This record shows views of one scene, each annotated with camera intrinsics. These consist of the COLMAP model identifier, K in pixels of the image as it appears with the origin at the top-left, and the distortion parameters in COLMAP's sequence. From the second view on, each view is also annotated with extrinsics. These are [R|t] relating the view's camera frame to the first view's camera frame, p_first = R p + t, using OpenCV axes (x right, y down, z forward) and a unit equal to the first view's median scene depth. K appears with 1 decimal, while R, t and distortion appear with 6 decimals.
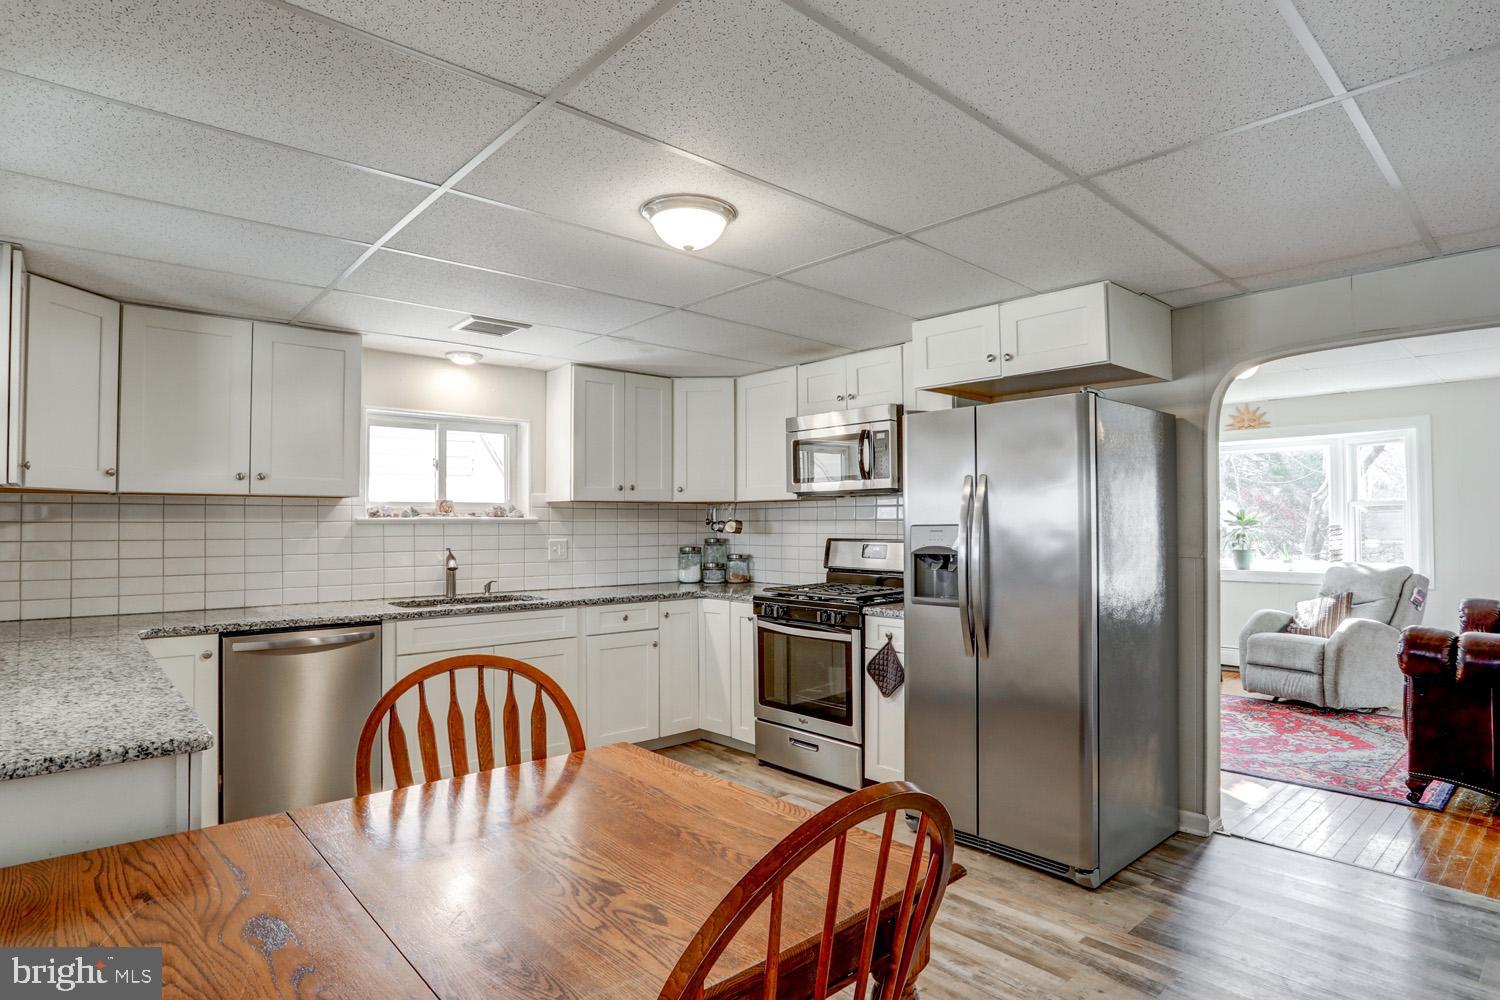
lens RADIAL K [[803.4, 0, 797.5], [0, 803.4, 501.0], [0, 0, 1]] dist [-0.053650, 0.005295]
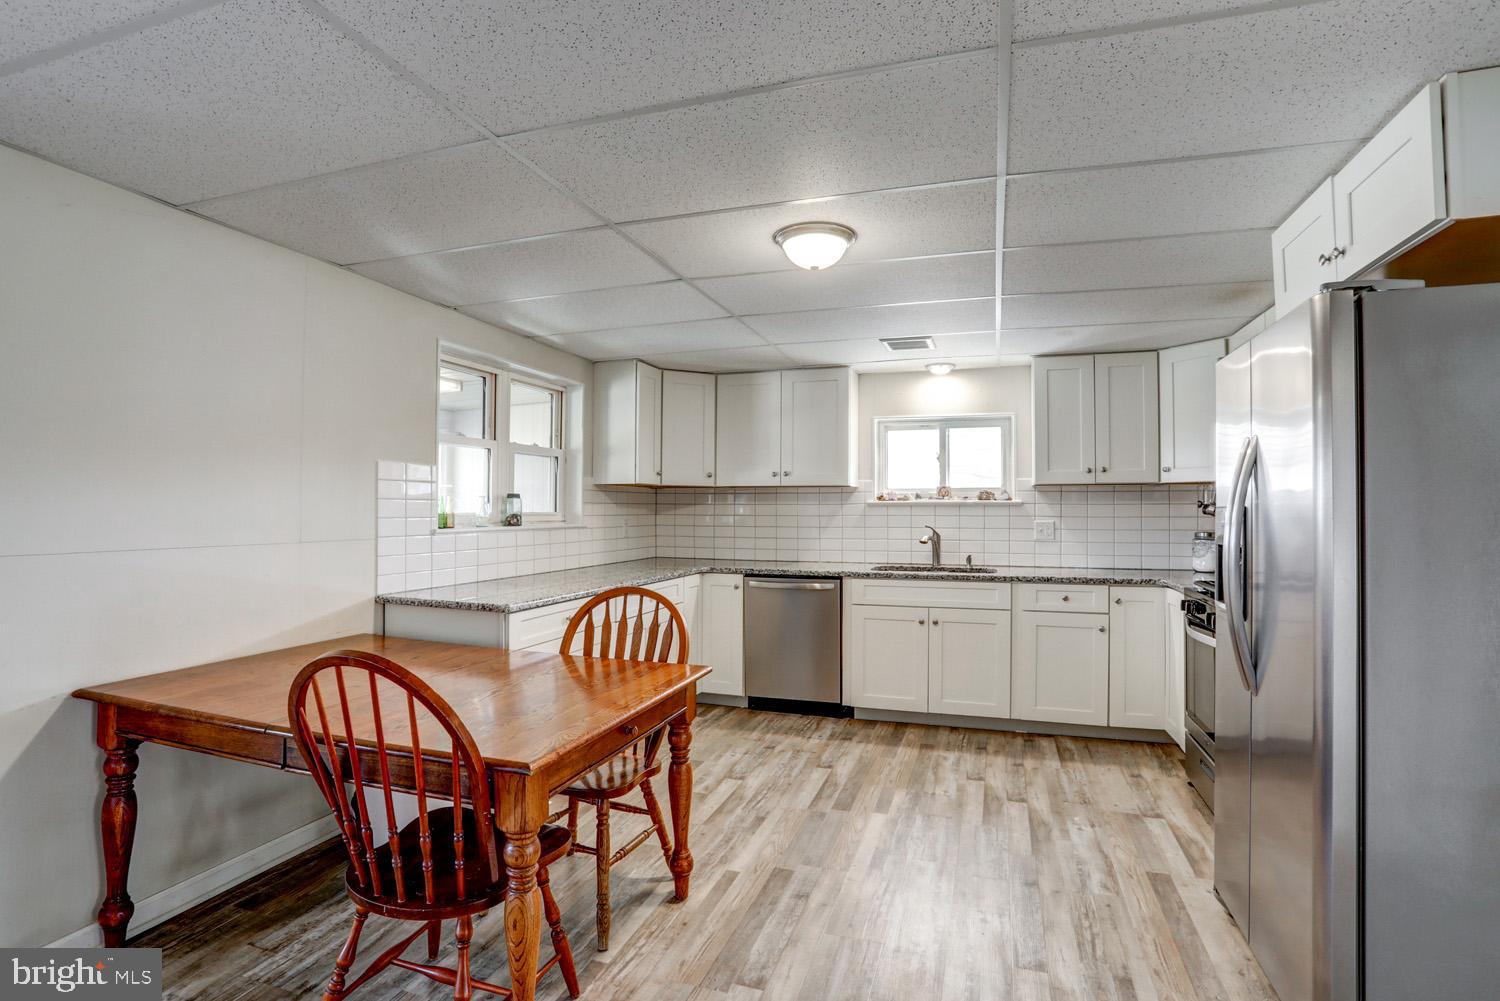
lens RADIAL K [[735.4, 0, 761.2], [0, 735.4, 499.1], [0, 0, 1]] dist [-0.037529, 0.004836]
pose [[0.484726, -0.006387, -0.874643, 0.421177], [0.020383, 0.999784, 0.003995, 0.008387], [0.874429, -0.019765, 0.484751, 0.220161]]
